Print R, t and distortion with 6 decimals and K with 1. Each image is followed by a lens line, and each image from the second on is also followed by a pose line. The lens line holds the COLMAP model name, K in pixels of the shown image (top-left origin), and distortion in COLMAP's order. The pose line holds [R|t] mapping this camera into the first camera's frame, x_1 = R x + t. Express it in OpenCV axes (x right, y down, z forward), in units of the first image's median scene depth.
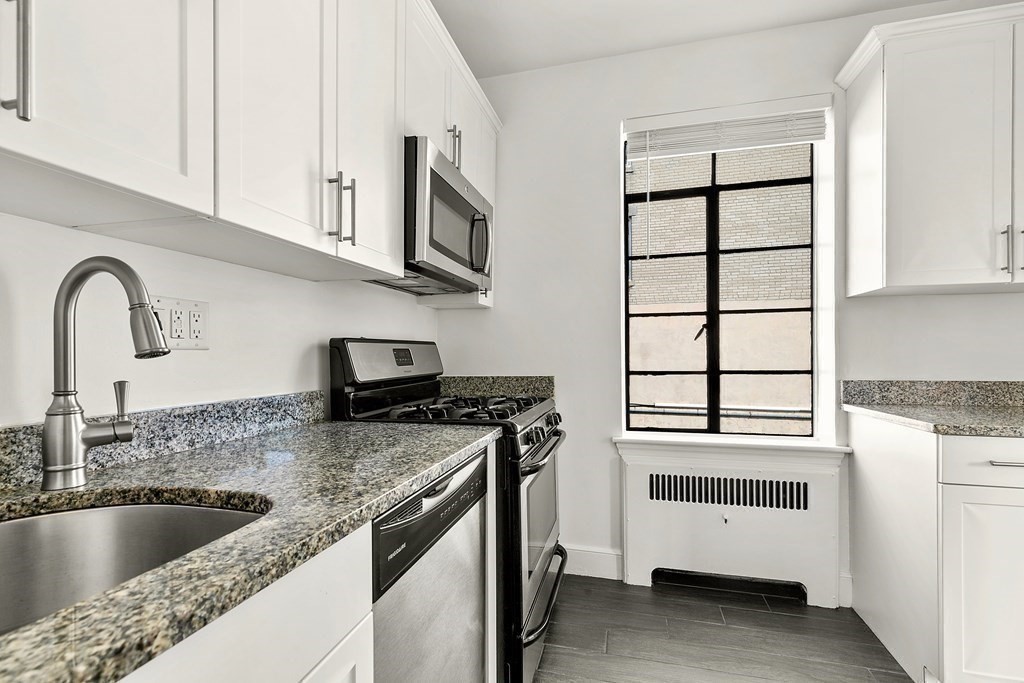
lens RADIAL K [[504.3, 0, 513.0], [0, 504.3, 350.8], [0, 0, 1]] dist [0.017520, 0.000099]
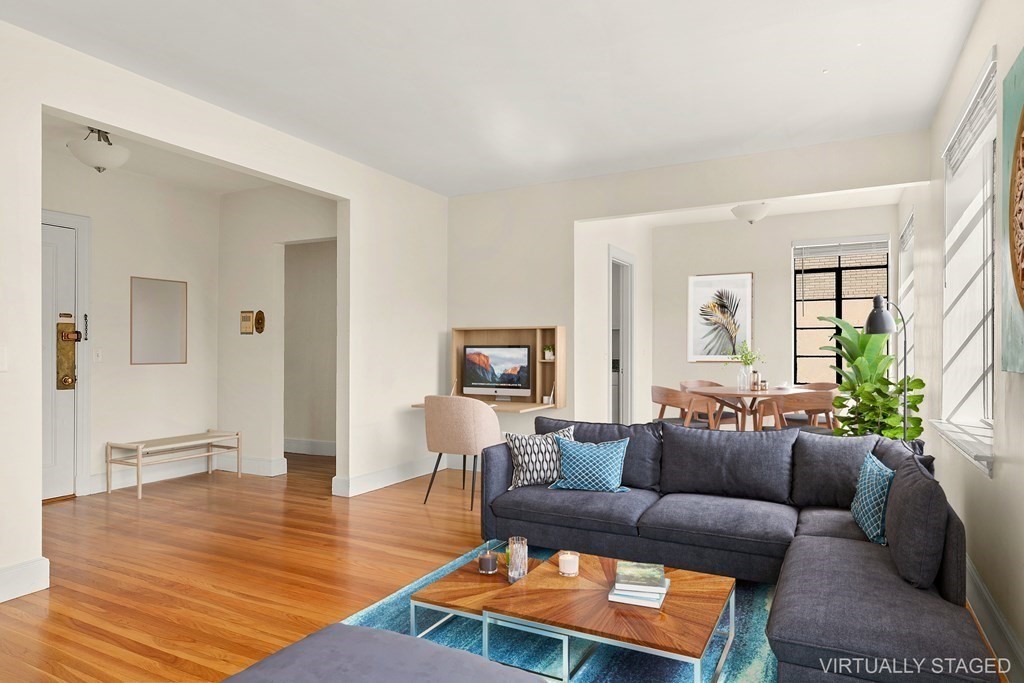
lens RADIAL K [[616.5, 0, 521.3], [0, 616.5, 338.1], [0, 0, 1]] dist [-0.004290, -0.001407]
pose [[0.972923, 0.009924, -0.230918, -0.303283], [-0.012518, 0.999874, -0.009768, 0.007870], [0.230792, 0.012394, 0.972924, -1.839878]]
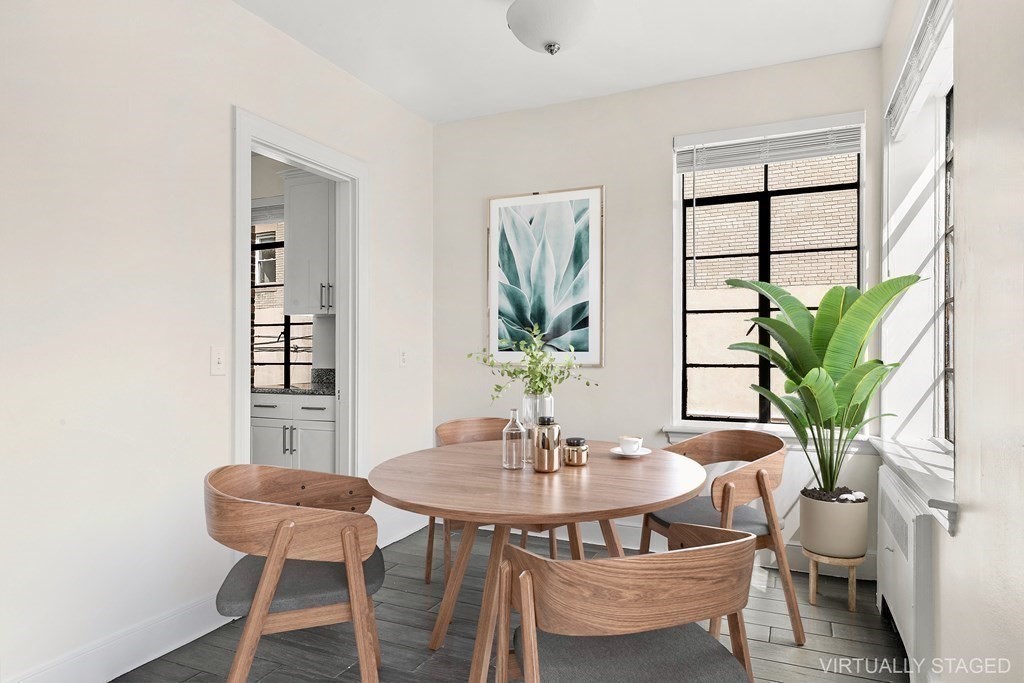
lens RADIAL K [[616.5, 0, 506.1], [0, 616.5, 347.5], [0, 0, 1]] dist [-0.004290, -0.001407]
pose [[0.988596, 0.005918, -0.150473, 0.053288], [-0.007332, 0.999934, -0.008841, 0.020982], [0.150410, 0.009843, 0.988575, -0.380895]]
